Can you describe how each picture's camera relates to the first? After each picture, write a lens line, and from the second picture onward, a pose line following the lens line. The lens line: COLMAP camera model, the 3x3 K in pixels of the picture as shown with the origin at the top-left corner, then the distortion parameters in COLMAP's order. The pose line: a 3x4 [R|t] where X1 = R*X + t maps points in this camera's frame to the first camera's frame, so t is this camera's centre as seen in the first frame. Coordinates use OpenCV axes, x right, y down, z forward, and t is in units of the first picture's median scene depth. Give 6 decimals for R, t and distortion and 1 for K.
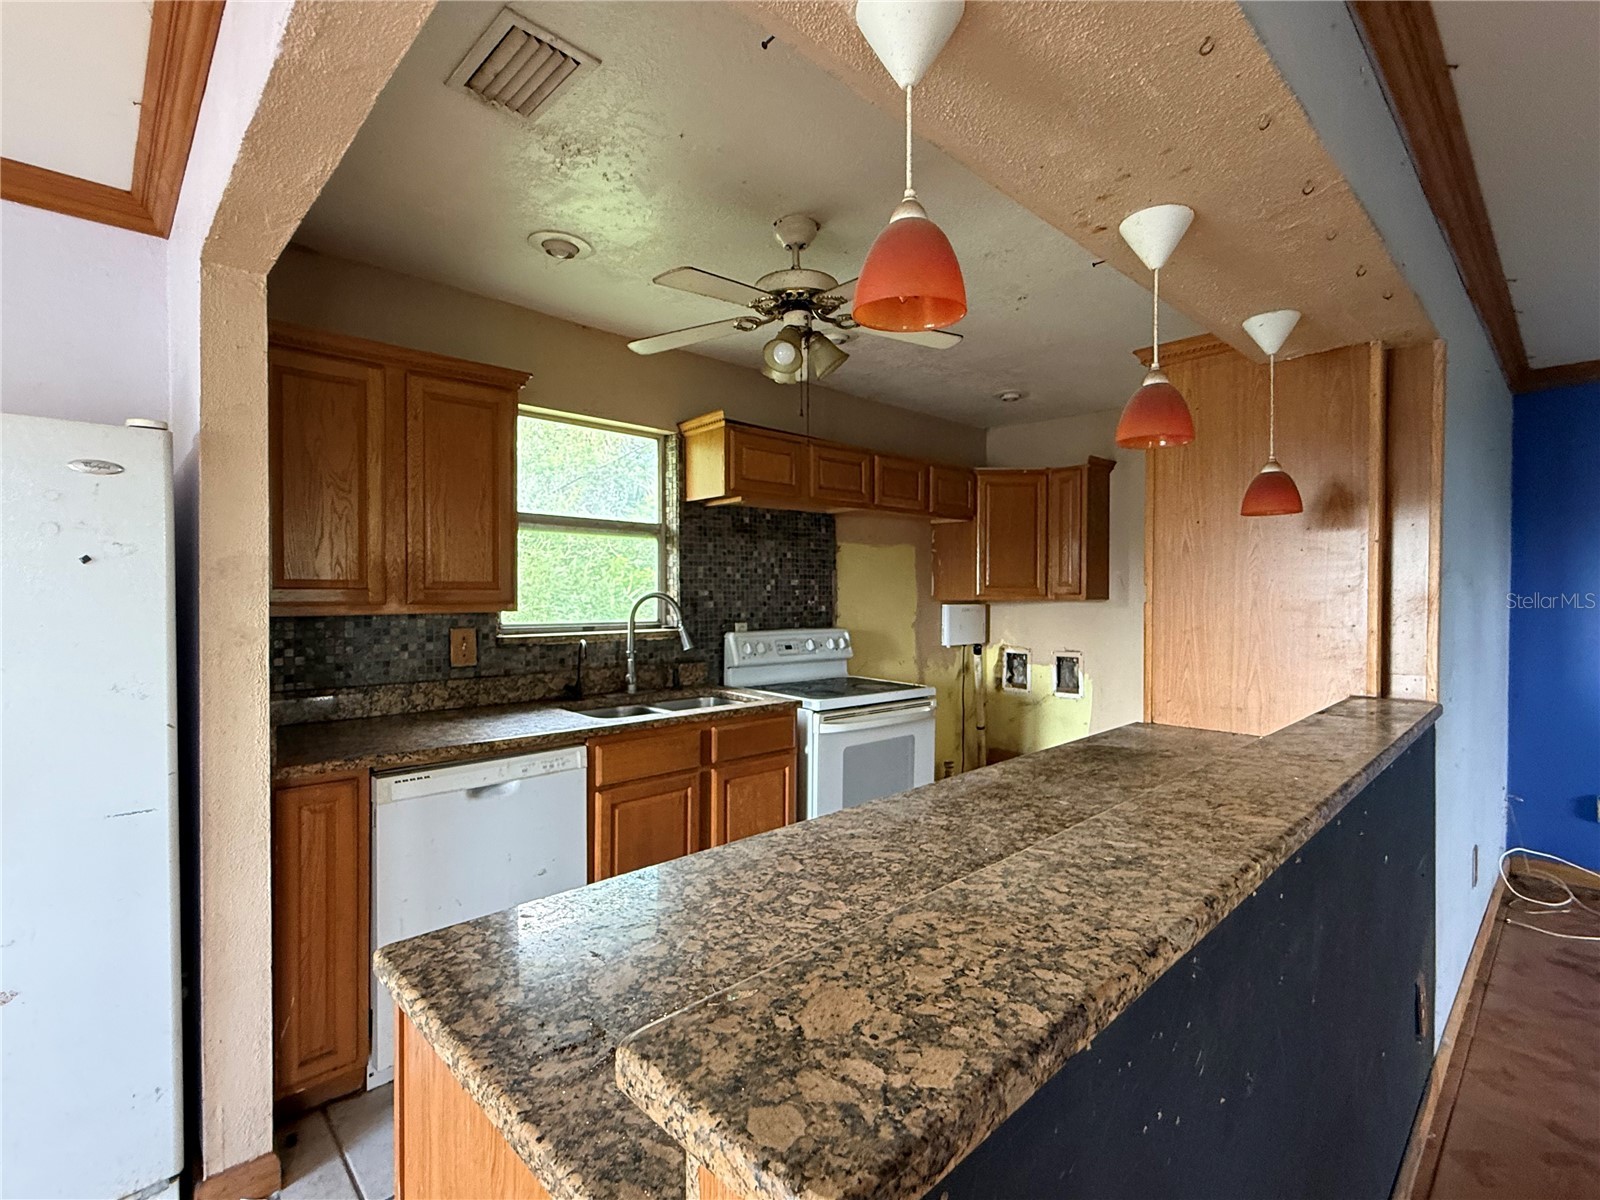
lens RADIAL K [[747.1, 0, 802.9], [0, 747.1, 599.9], [0, 0, 1]] dist [-0.001157, 0.000605]
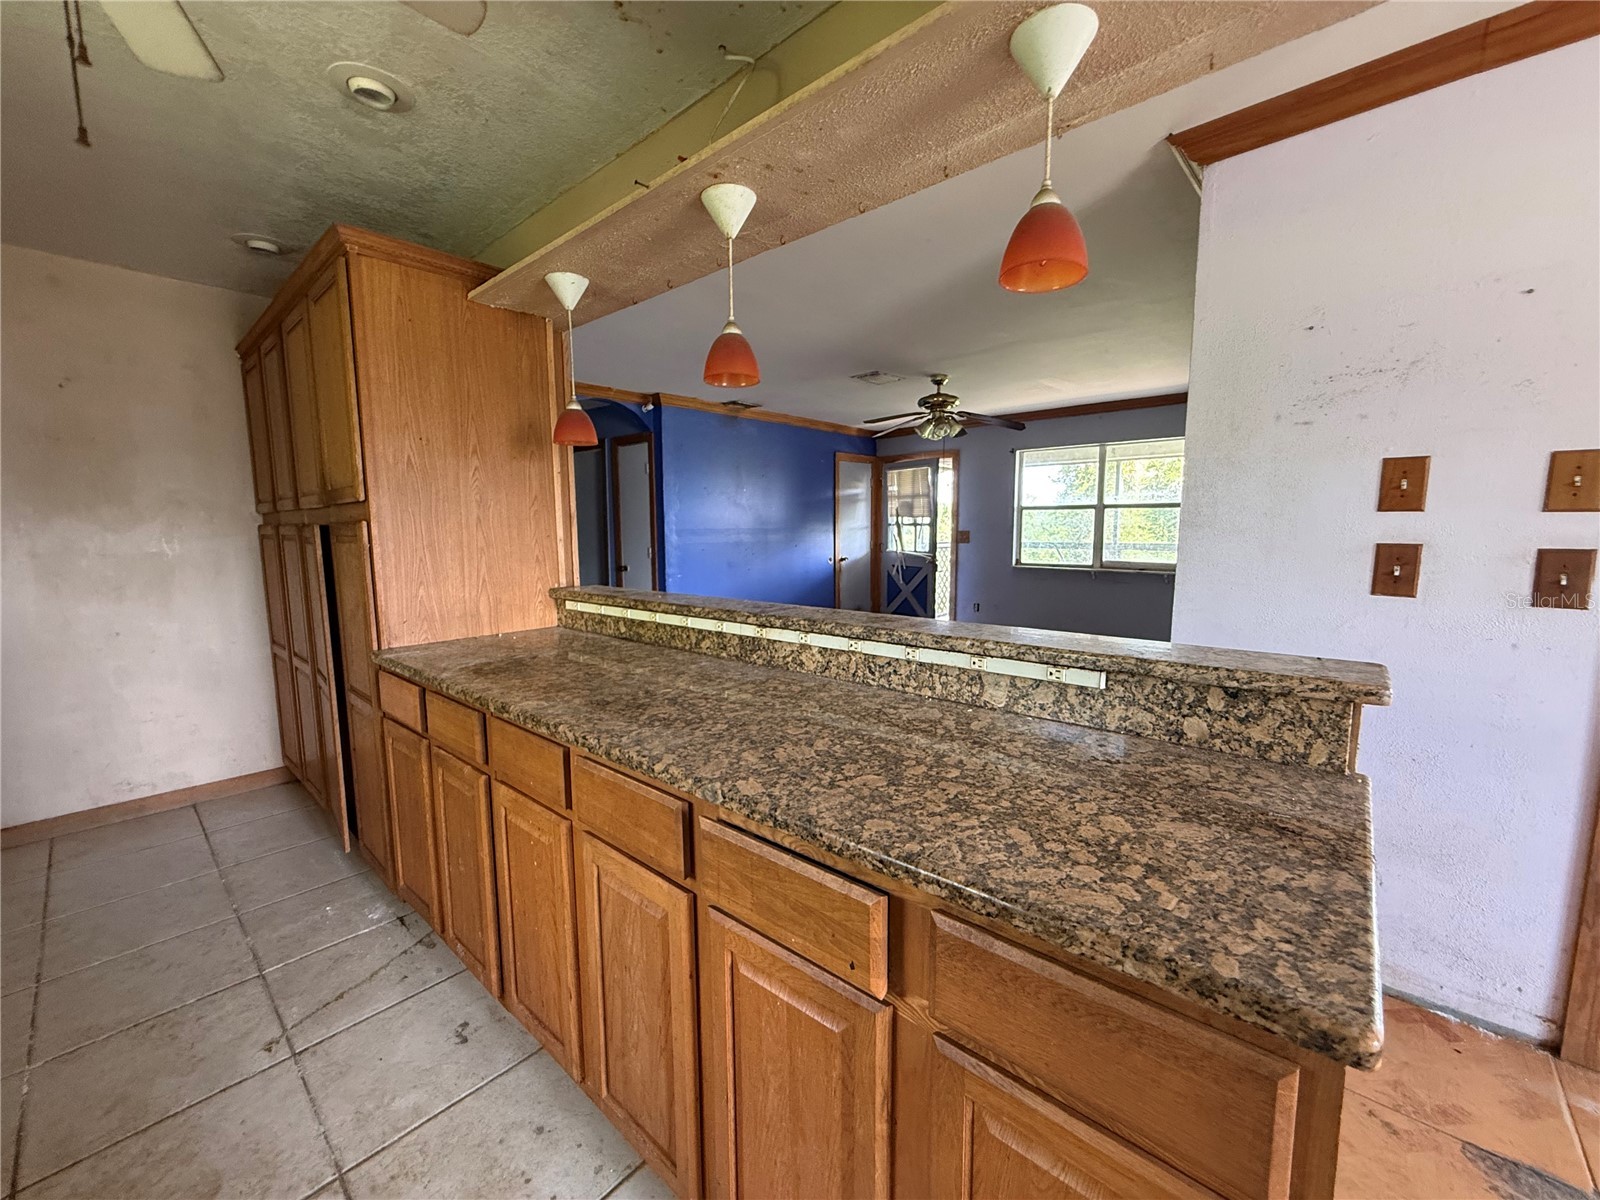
lens RADIAL K [[639.5, 0, 796.9], [0, 639.5, 599.2], [0, 0, 1]] dist [-0.001006, 0.000554]
pose [[-0.077046, -0.115574, 0.990306, -0.373313], [0.021097, 0.992847, 0.117512, 0.019054], [-0.996804, 0.029947, -0.074057, 0.555407]]
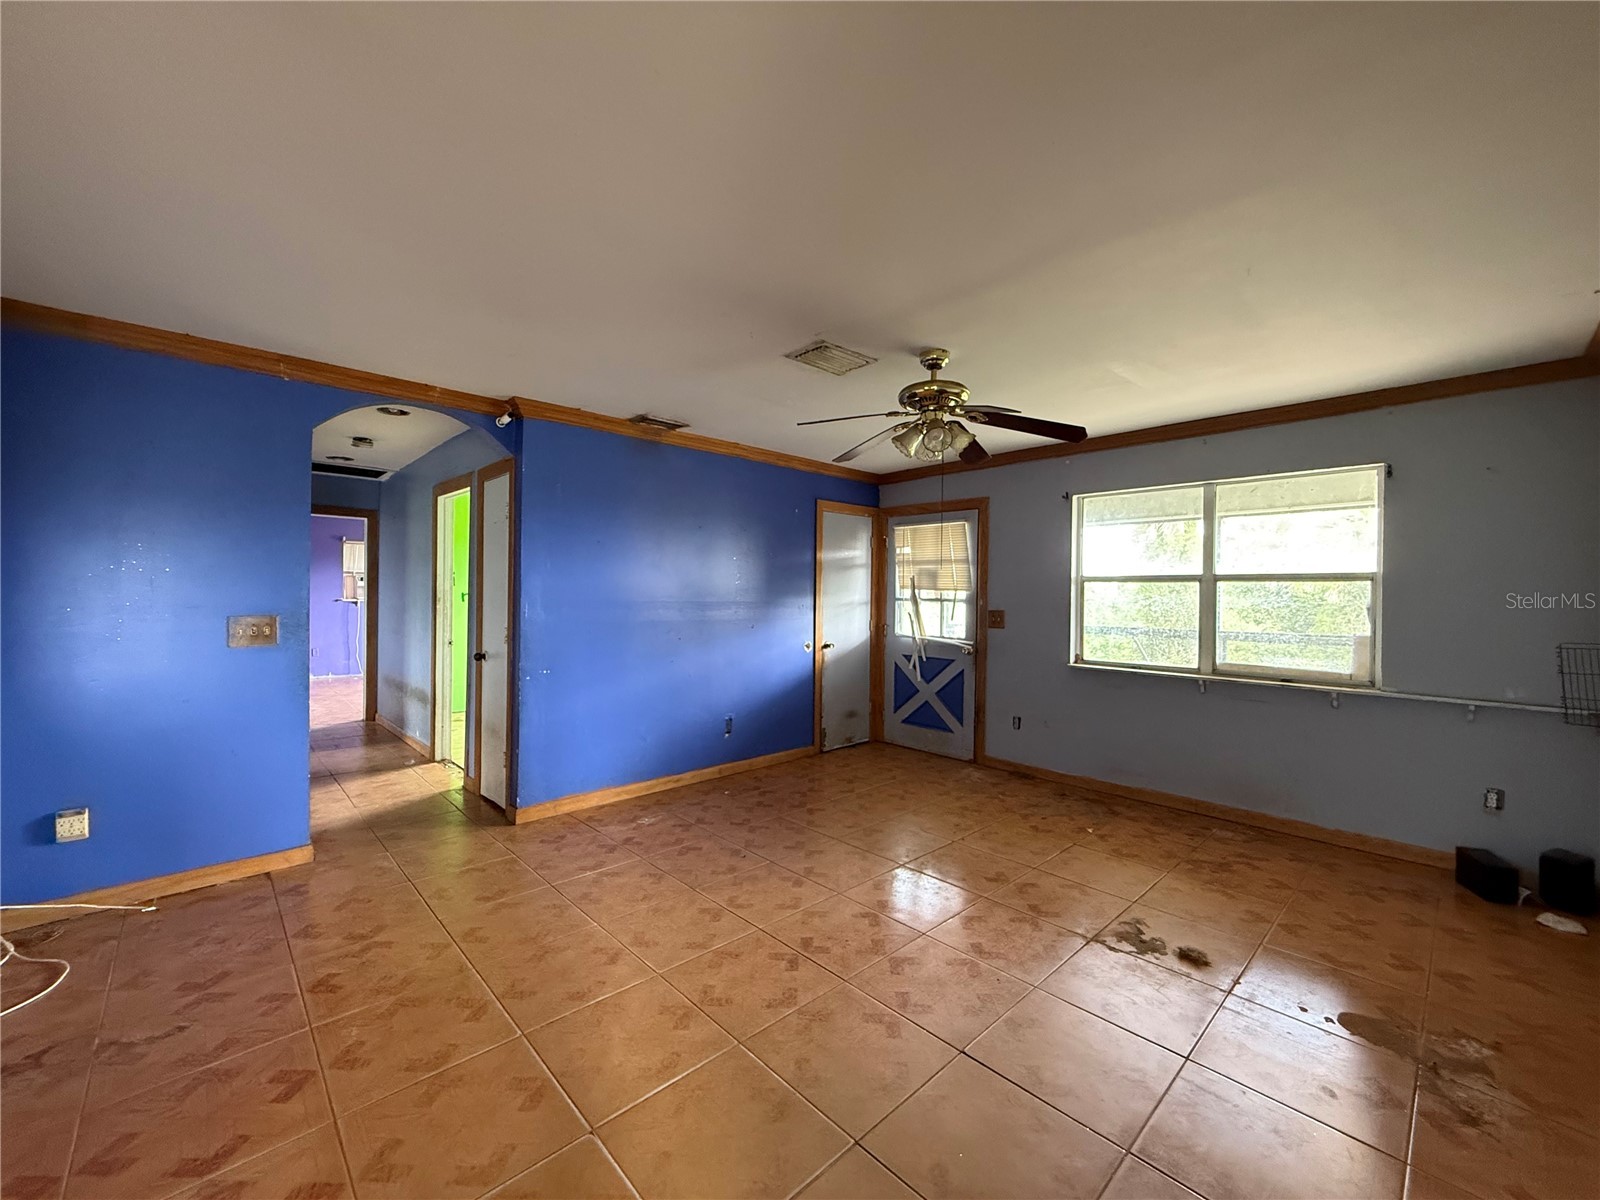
lens RADIAL K [[639.5, 0, 798.6], [0, 639.5, 593.6], [0, 0, 1]] dist [-0.001006, 0.000554]
pose [[0.006511, 0.001792, 0.999977, 0.475409], [0.002869, 0.999994, -0.001811, 0.016243], [-0.999975, 0.002880, 0.006505, 0.184501]]
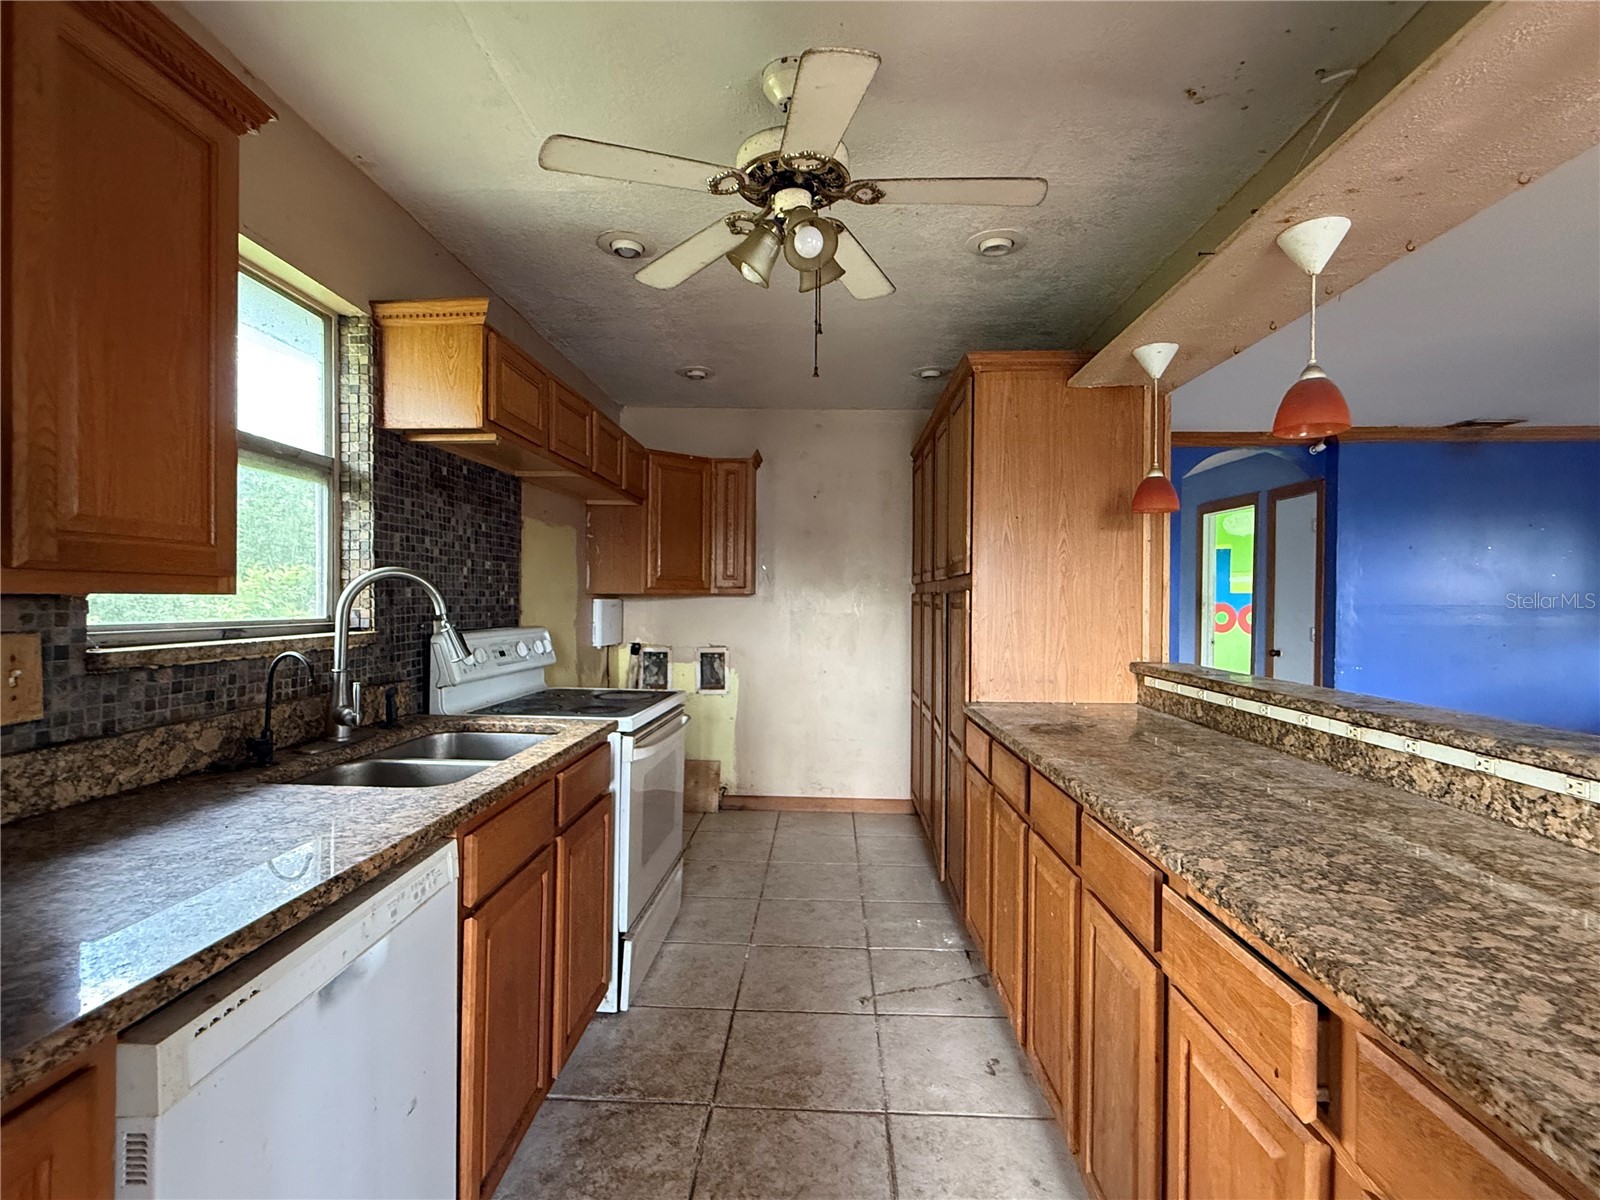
lens RADIAL K [[747.1, 0, 798.8], [0, 747.1, 601.6], [0, 0, 1]] dist [-0.001157, 0.000605]
pose [[0.716722, -0.000147, 0.697359, -0.474294], [0.002977, 0.999992, -0.002848, 0.023658], [-0.697352, 0.004117, 0.716717, 0.417807]]
